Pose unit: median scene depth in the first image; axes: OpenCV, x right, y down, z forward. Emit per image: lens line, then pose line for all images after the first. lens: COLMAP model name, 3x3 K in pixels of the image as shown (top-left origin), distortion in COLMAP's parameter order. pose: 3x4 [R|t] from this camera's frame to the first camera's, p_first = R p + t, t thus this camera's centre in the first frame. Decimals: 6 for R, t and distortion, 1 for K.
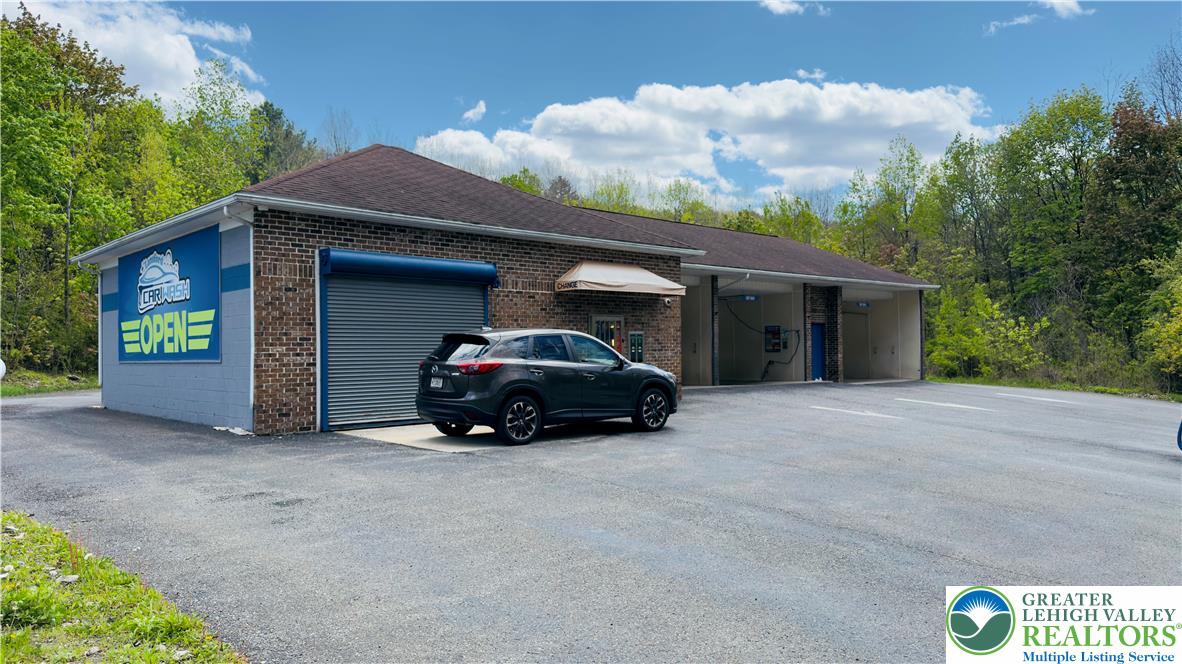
lens RADIAL K [[840.9, 0, 589.5], [0, 840.9, 336.4], [0, 0, 1]] dist [0.038932, -0.032156]
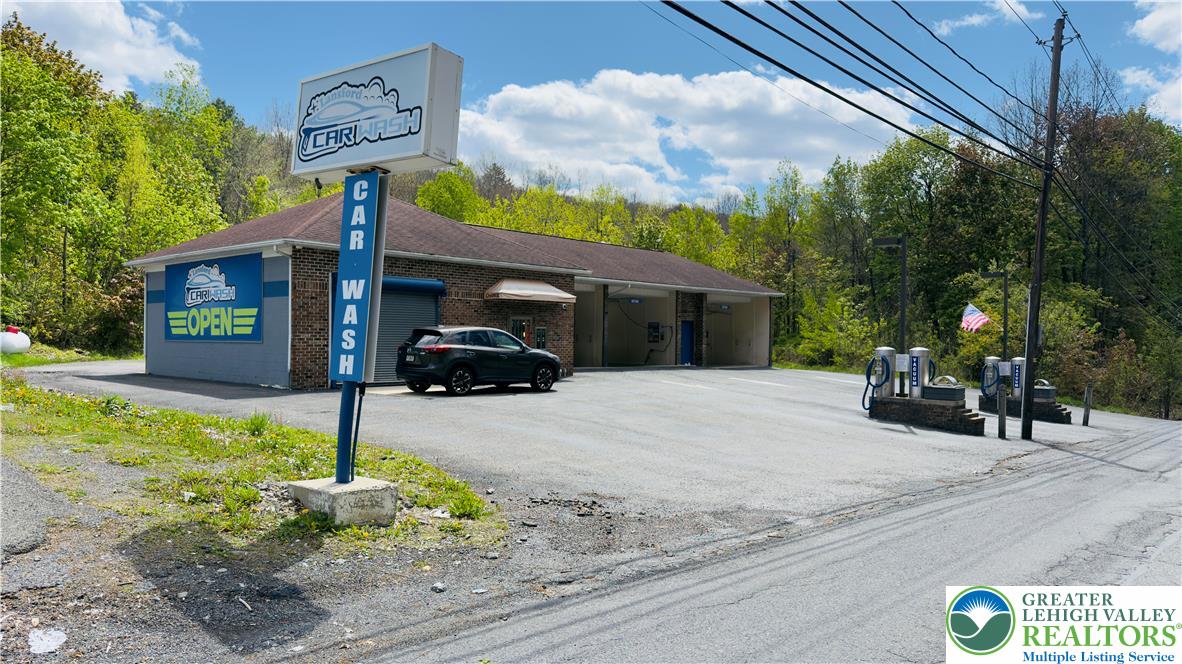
lens RADIAL K [[840.9, 0, 584.5], [0, 840.9, 326.4], [0, 0, 1]] dist [0.038932, -0.032156]
pose [[0.998380, 0.020835, 0.052953, 0.053348], [-0.021112, 0.999766, 0.004675, -0.015160], [-0.052843, -0.005785, 0.998586, -0.450519]]
